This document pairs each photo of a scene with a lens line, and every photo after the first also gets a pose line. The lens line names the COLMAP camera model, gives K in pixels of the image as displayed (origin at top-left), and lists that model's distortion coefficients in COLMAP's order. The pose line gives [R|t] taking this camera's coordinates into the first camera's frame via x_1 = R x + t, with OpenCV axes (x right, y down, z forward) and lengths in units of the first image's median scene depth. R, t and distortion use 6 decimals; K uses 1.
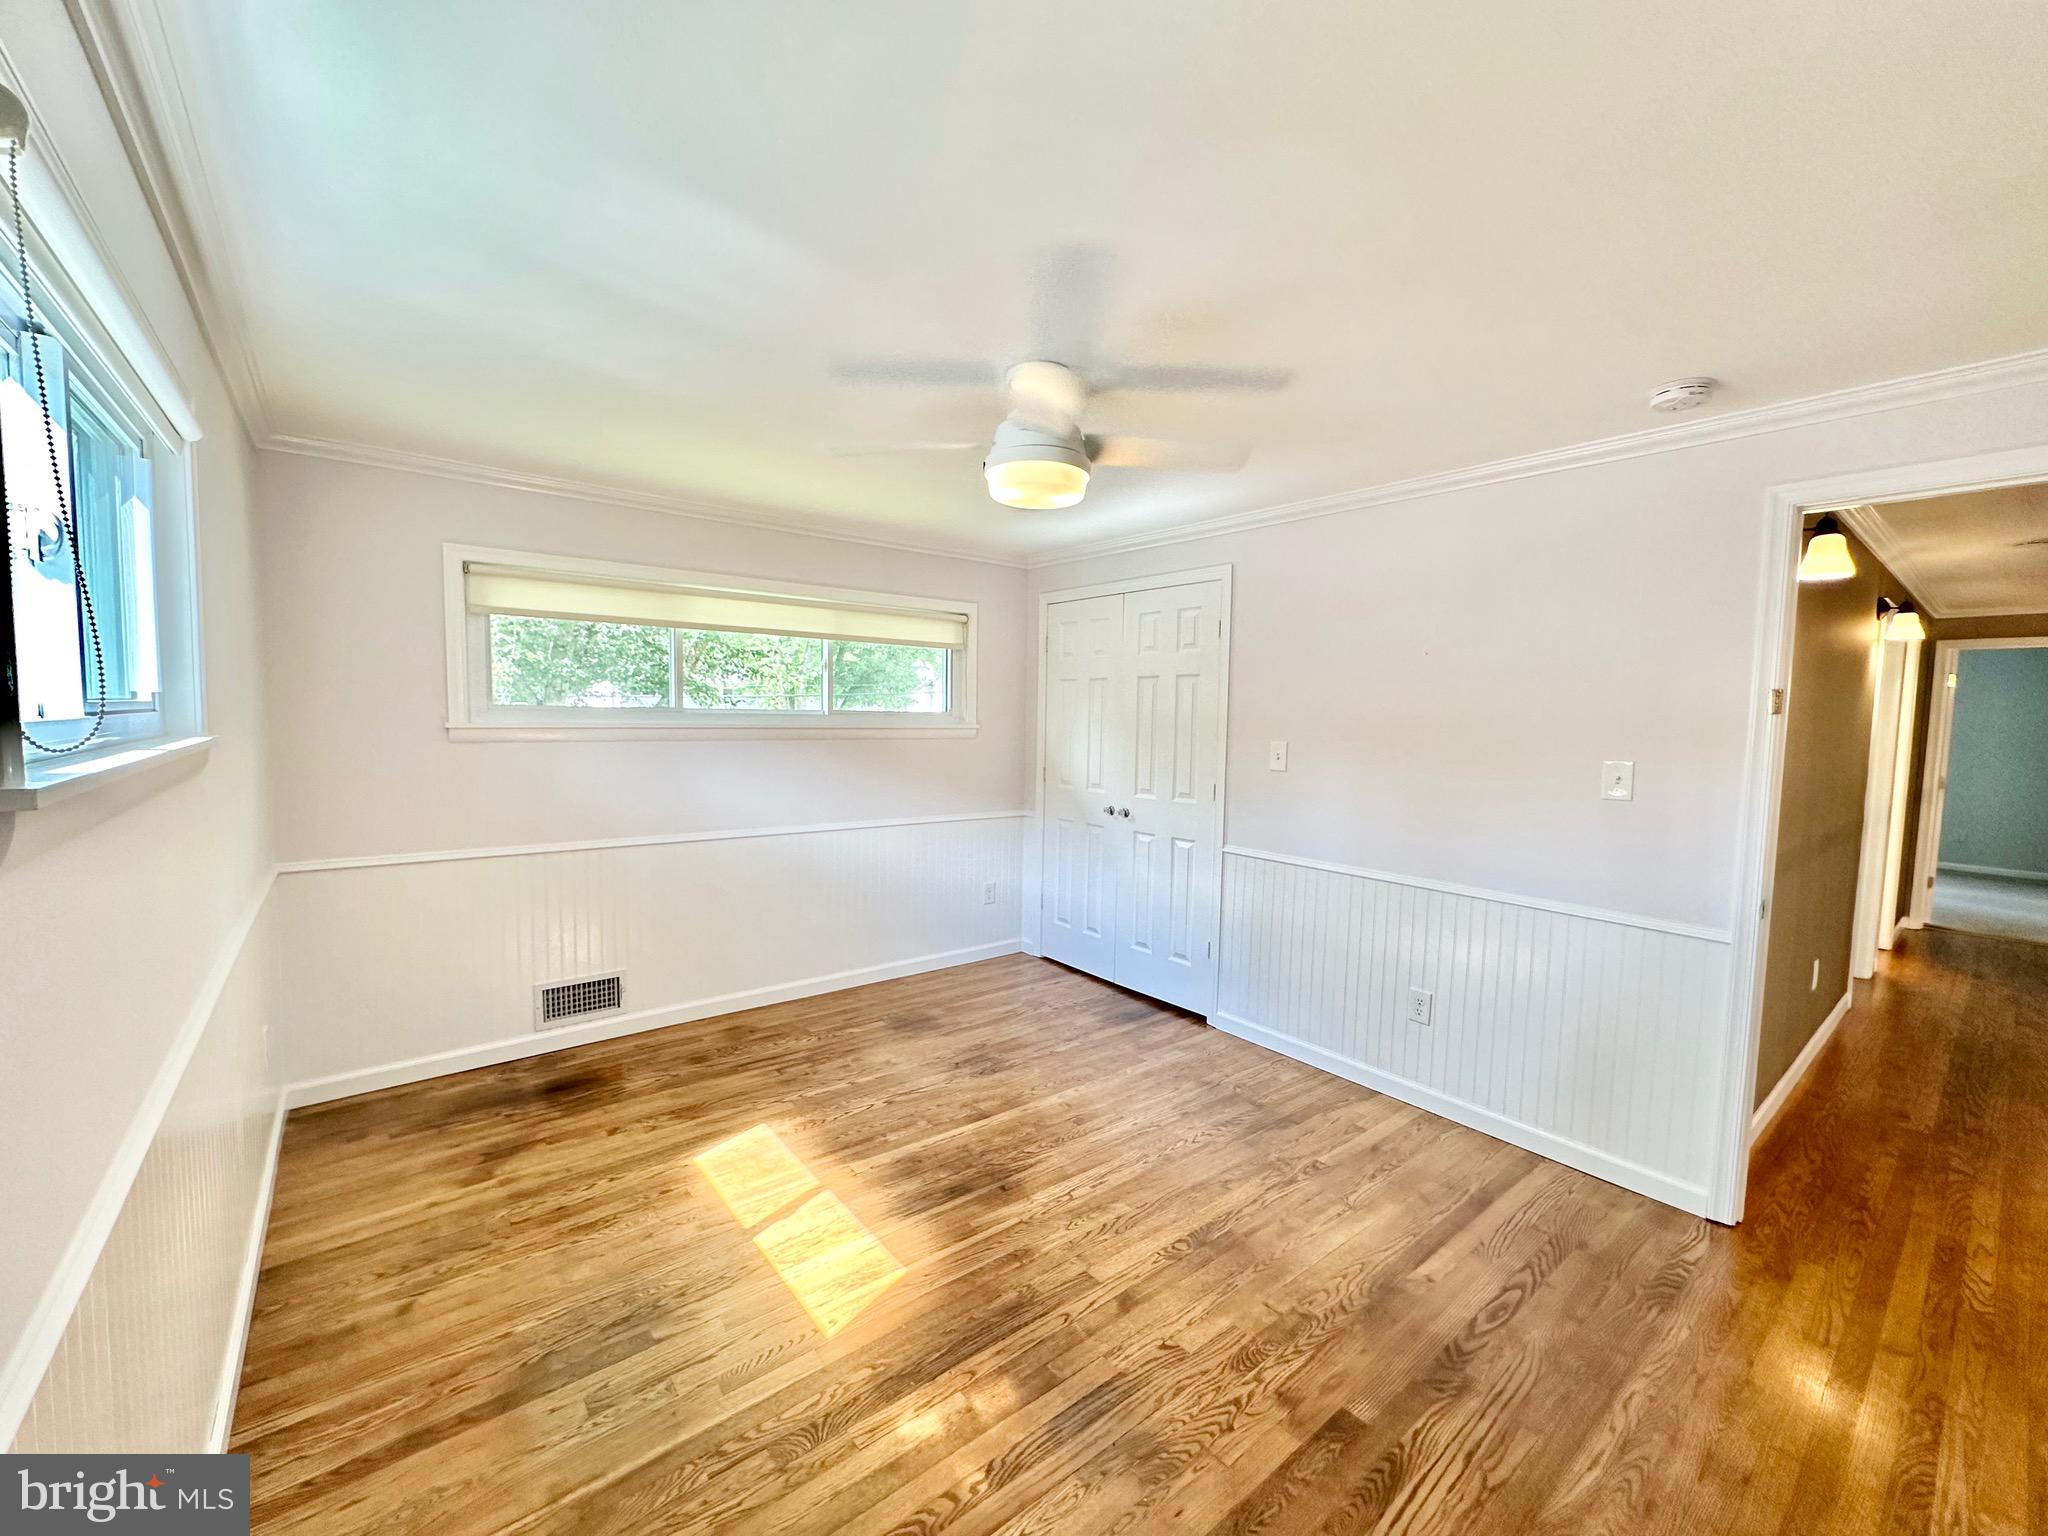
lens RADIAL K [[822.1, 0, 1026.1], [0, 822.1, 768.2], [0, 0, 1]] dist [-0.001440, 0.000248]
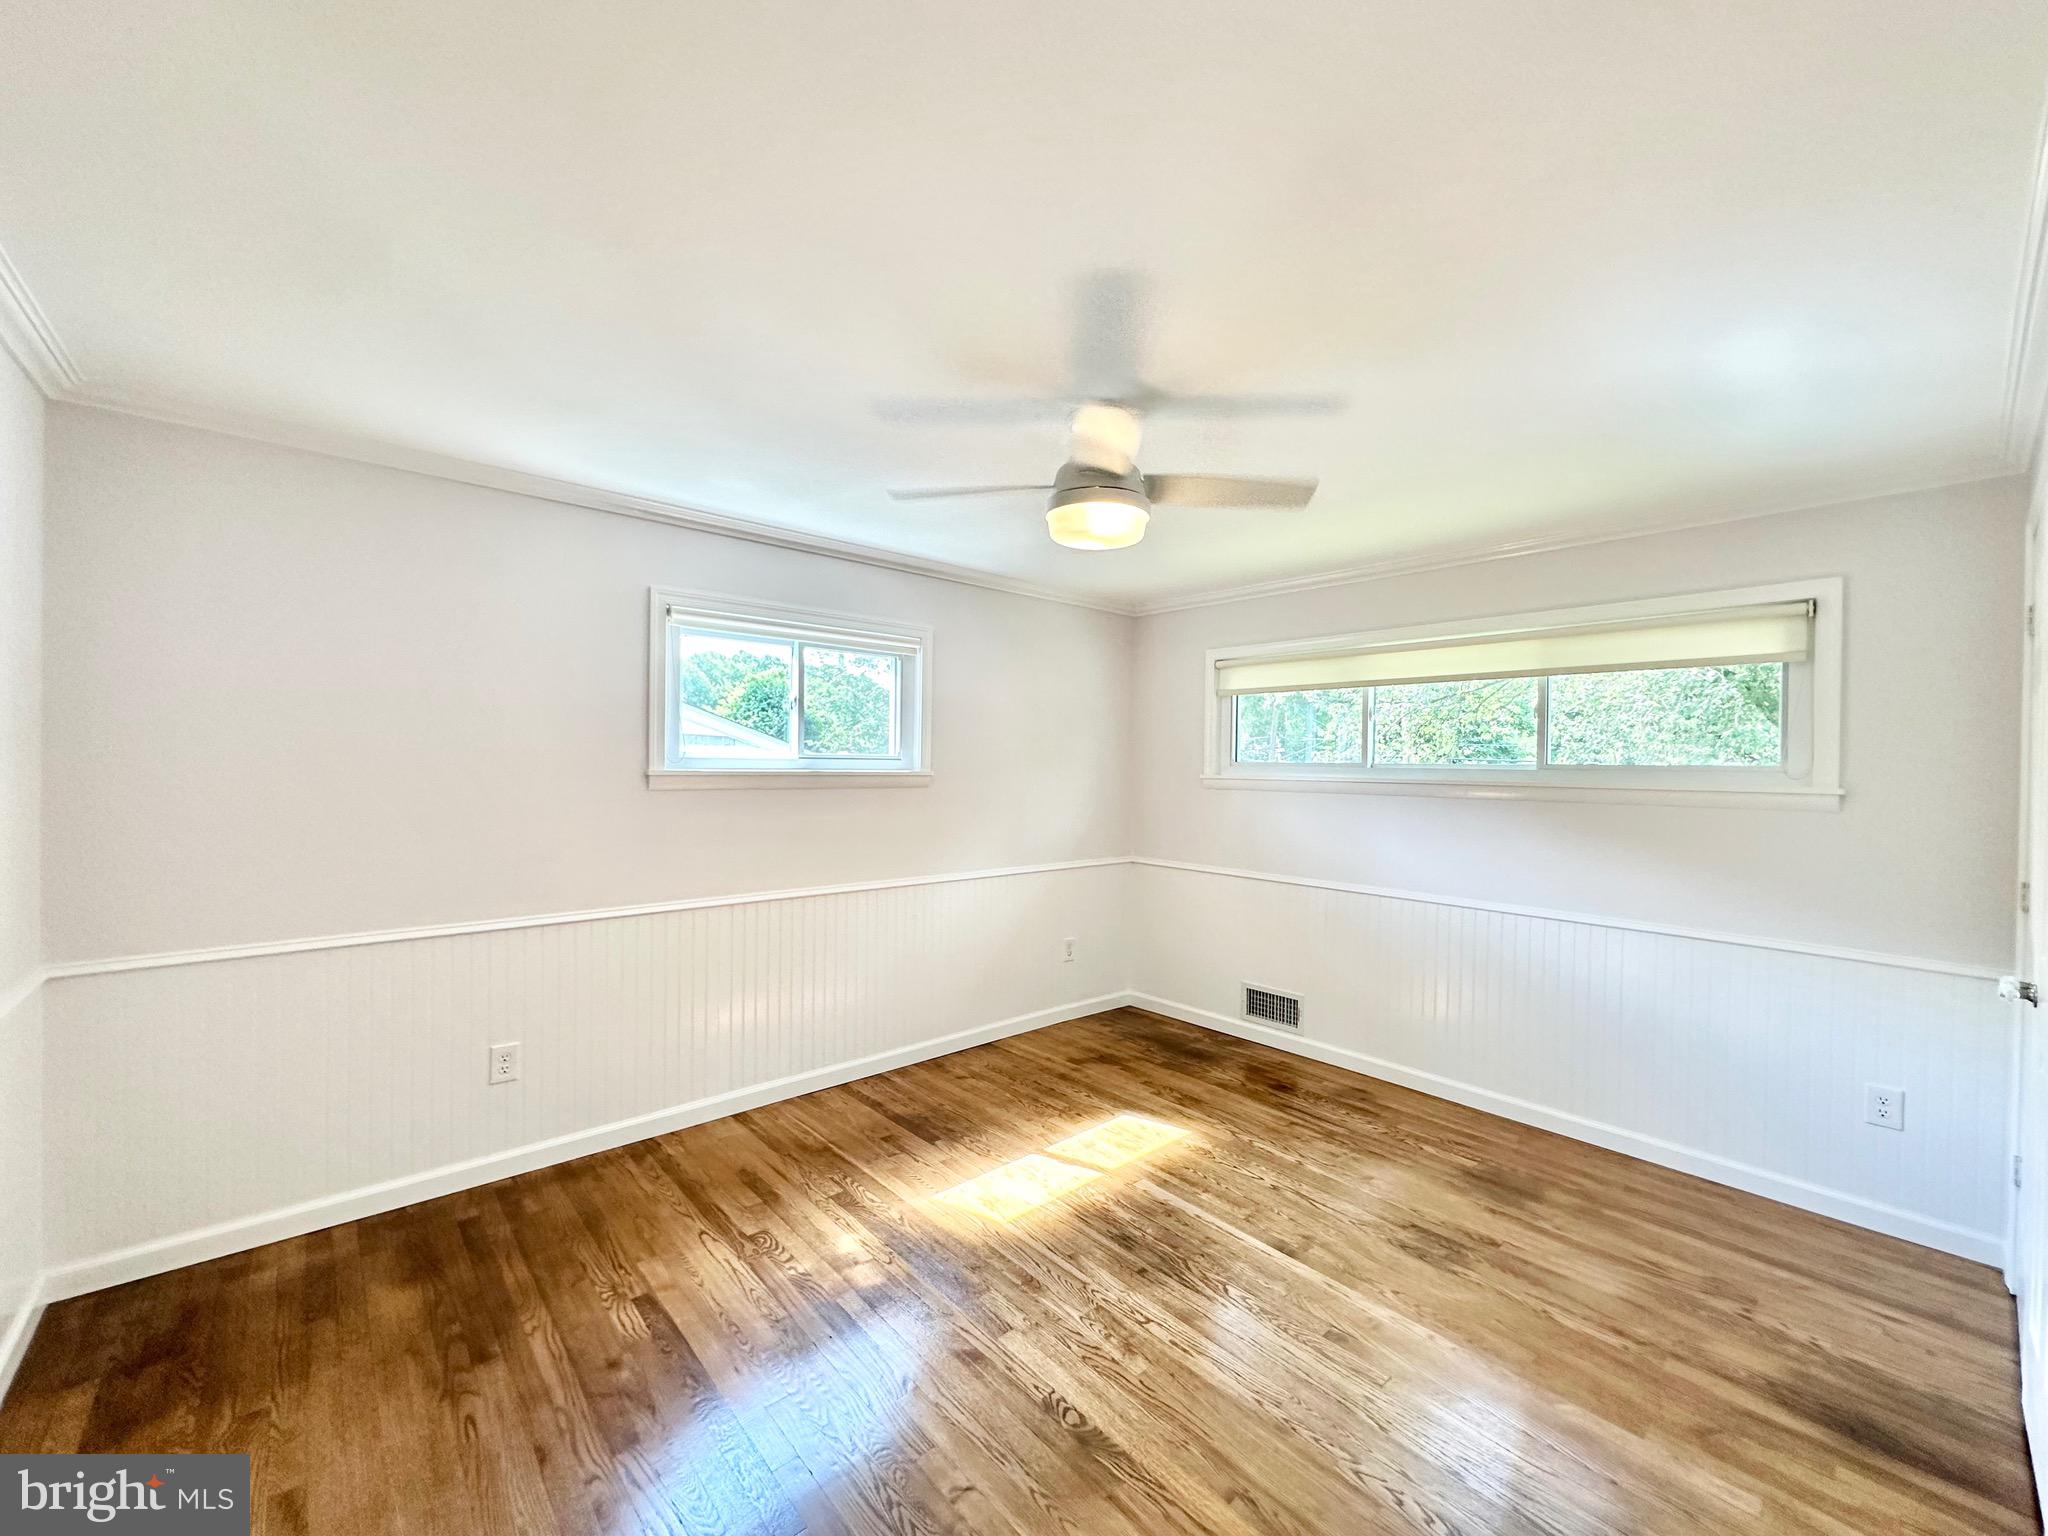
lens RADIAL K [[822.1, 0, 1026.1], [0, 822.1, 768.2], [0, 0, 1]] dist [-0.001440, 0.000248]
pose [[0.046384, -0.012539, -0.998845, 0.732886], [-0.083691, 0.996357, -0.016394, -0.017507], [0.995412, 0.084355, 0.045166, 0.646137]]
